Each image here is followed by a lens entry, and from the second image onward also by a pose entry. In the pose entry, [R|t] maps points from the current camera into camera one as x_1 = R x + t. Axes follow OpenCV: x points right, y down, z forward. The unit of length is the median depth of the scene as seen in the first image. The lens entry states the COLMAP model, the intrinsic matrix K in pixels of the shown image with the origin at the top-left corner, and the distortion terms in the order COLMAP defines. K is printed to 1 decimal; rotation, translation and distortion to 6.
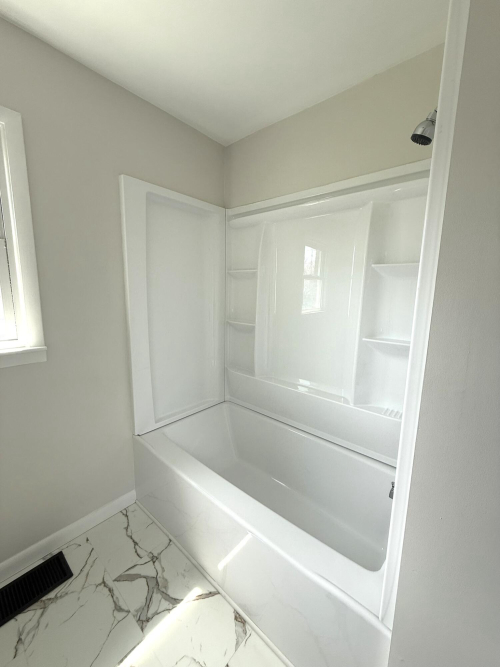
lens RADIAL K [[266.7, 0, 250.3], [0, 266.7, 329.3], [0, 0, 1]] dist [-0.001245, 0.000207]
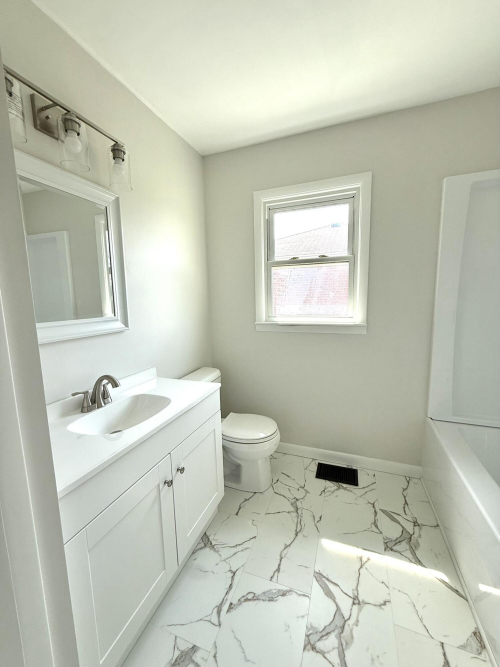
lens RADIAL K [[266.7, 0, 251.3], [0, 266.7, 333.0], [0, 0, 1]] dist [-0.001245, 0.000207]
pose [[0.348301, 0.101773, -0.931842, 0.382458], [-0.113964, 0.991312, 0.065671, 0.089125], [0.930429, 0.083323, 0.356873, -0.105128]]
